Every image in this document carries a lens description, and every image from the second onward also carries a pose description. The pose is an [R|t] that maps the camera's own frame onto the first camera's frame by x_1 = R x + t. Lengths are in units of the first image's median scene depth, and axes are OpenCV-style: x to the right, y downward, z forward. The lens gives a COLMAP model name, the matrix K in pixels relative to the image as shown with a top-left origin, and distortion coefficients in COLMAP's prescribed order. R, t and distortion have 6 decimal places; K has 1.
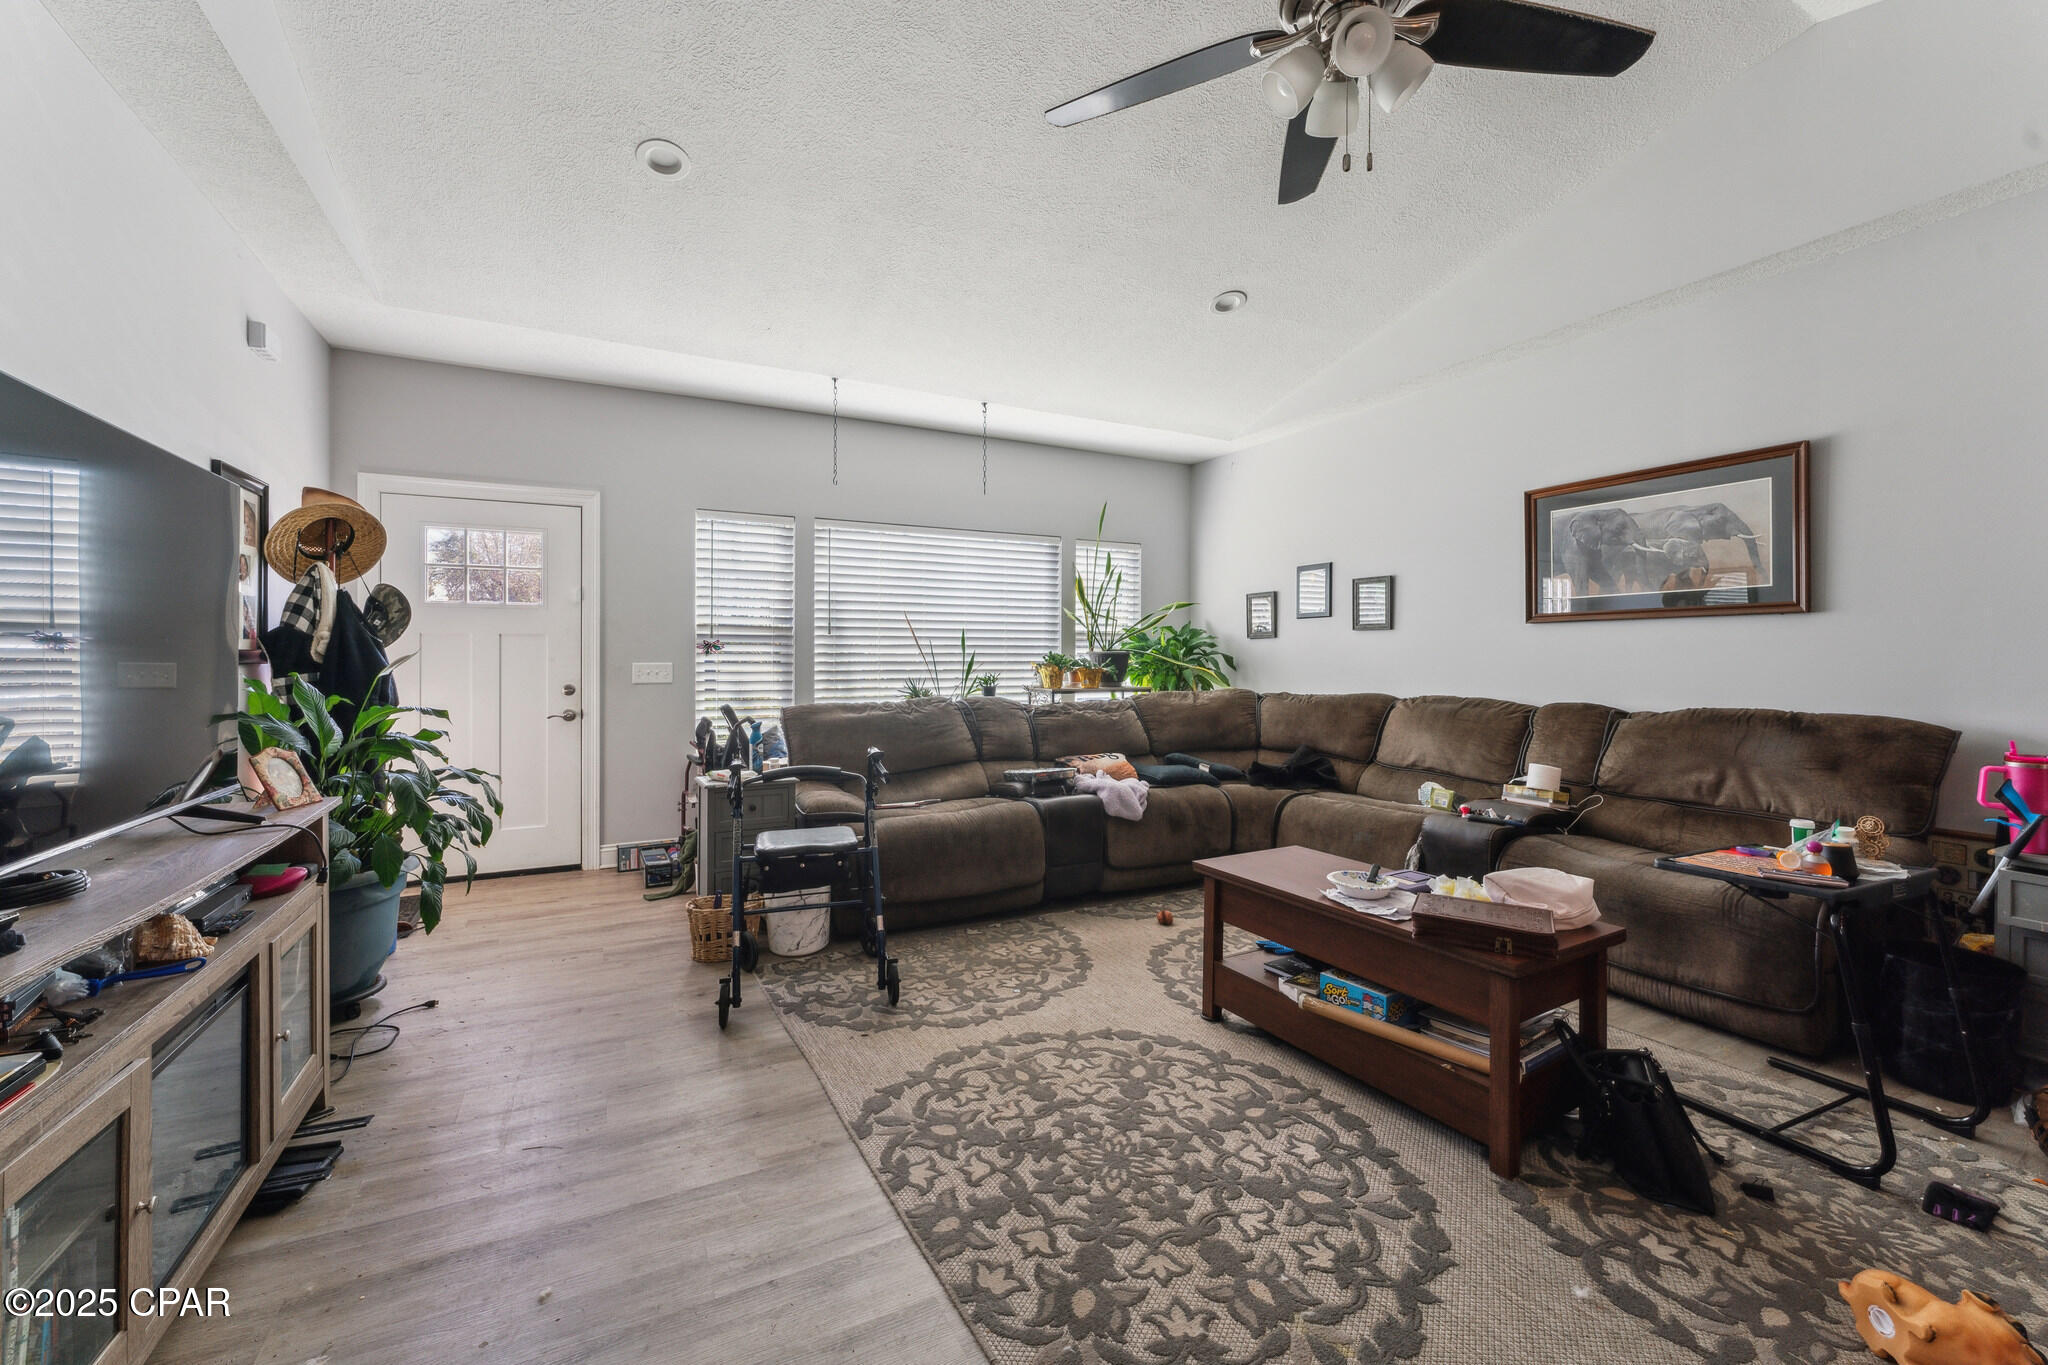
lens RADIAL K [[840.7, 0, 1024.9], [0, 840.7, 694.2], [0, 0, 1]] dist [0.001265, 0.000691]
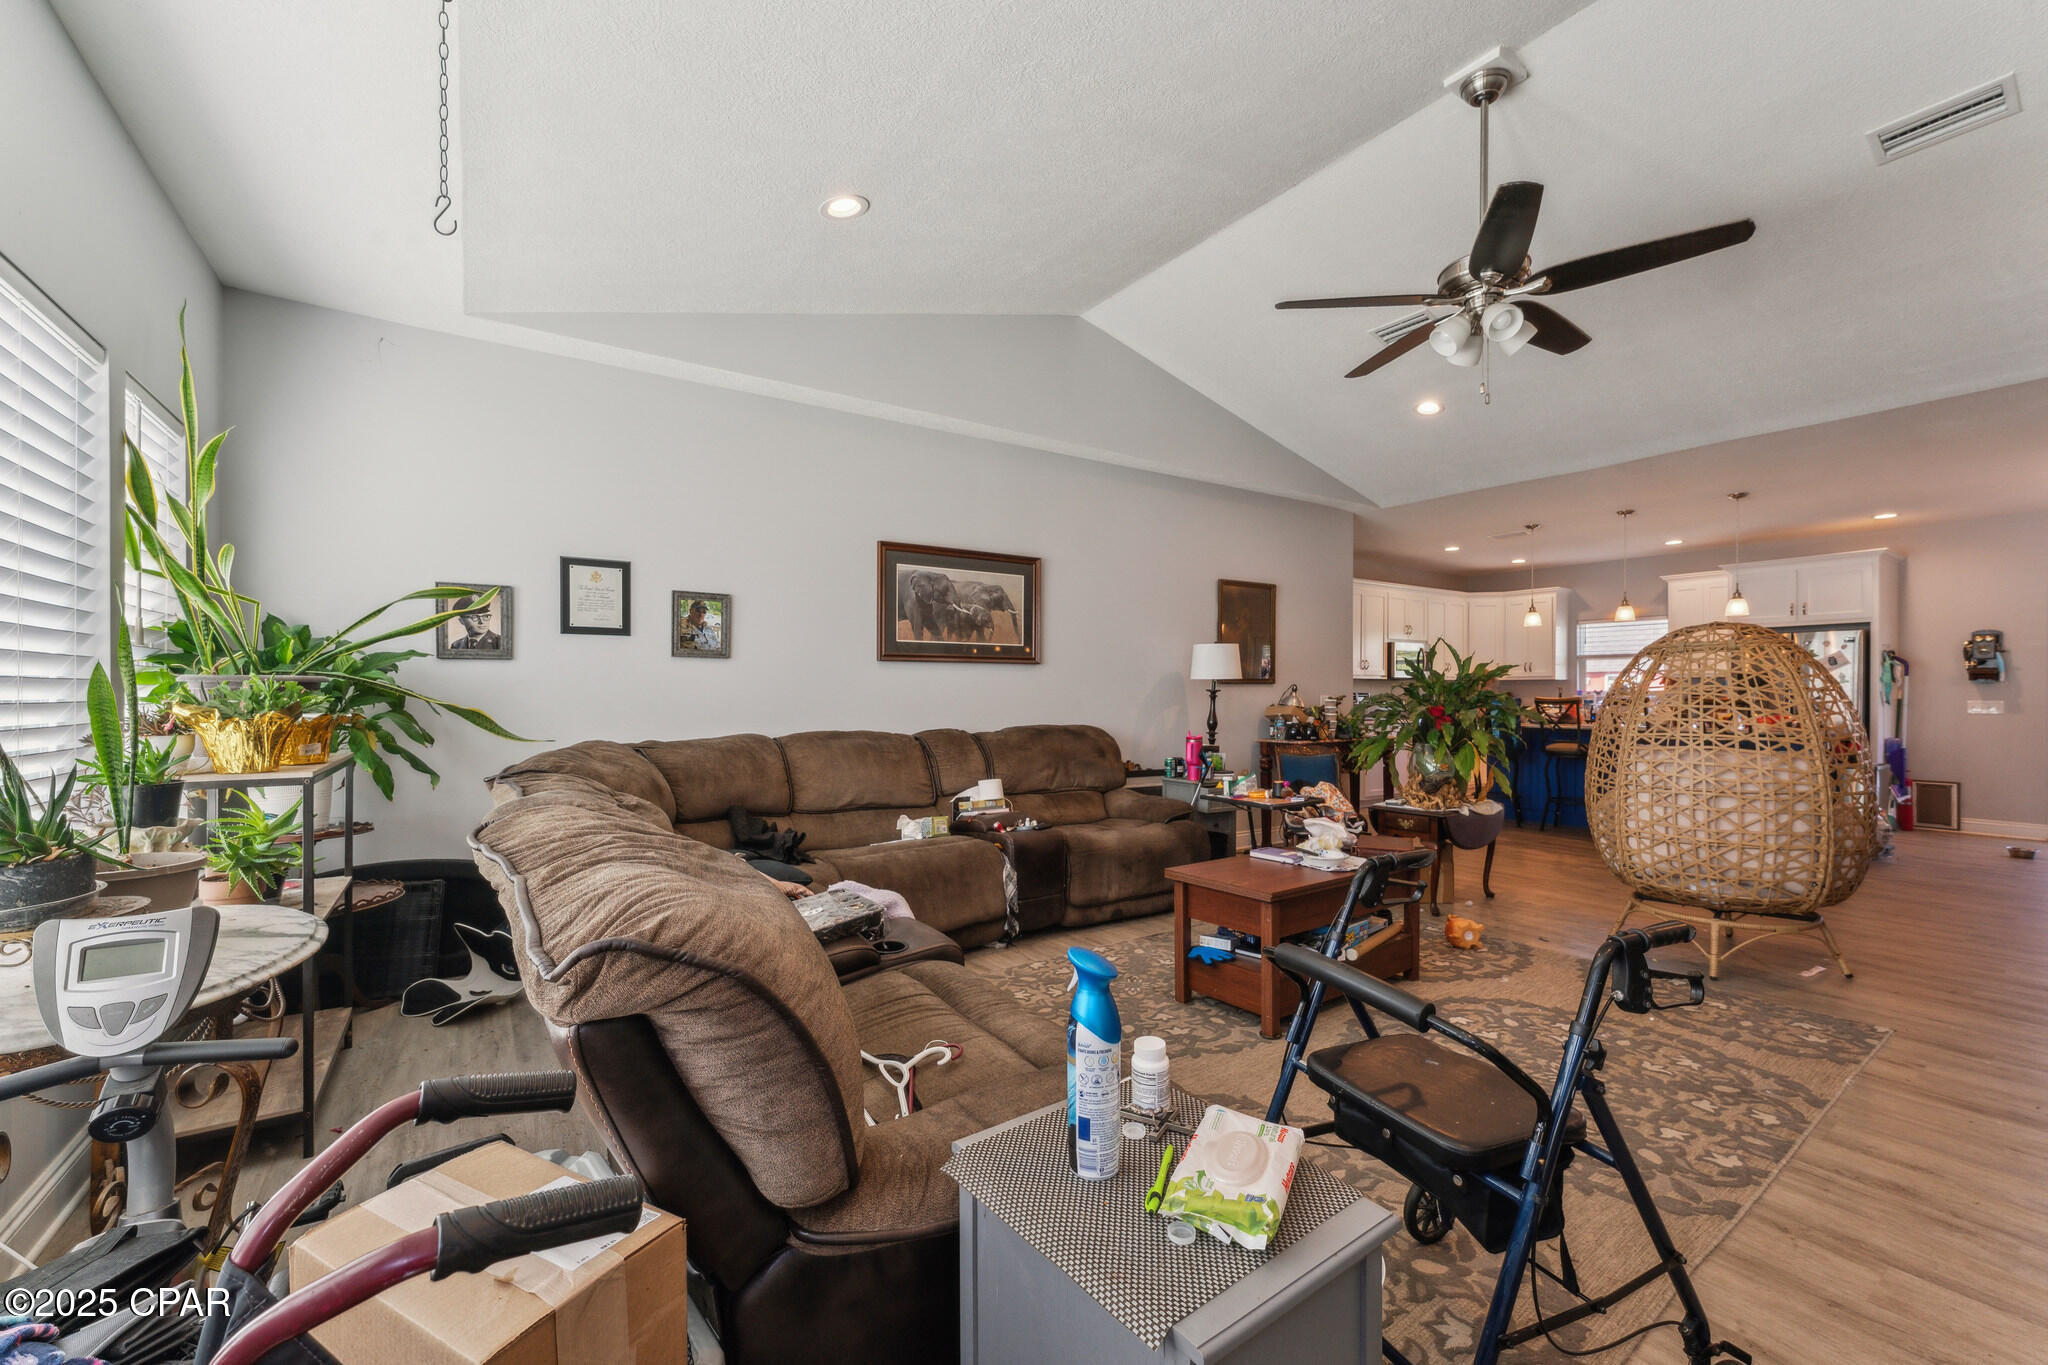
lens RADIAL K [[840.7, 0, 1024.9], [0, 840.7, 694.2], [0, 0, 1]] dist [0.001265, 0.000691]
pose [[-0.134099, -0.001197, 0.990967, -0.606674], [0.044128, 0.999000, 0.007178, -0.046856], [-0.989985, 0.044692, -0.133912, 1.128969]]
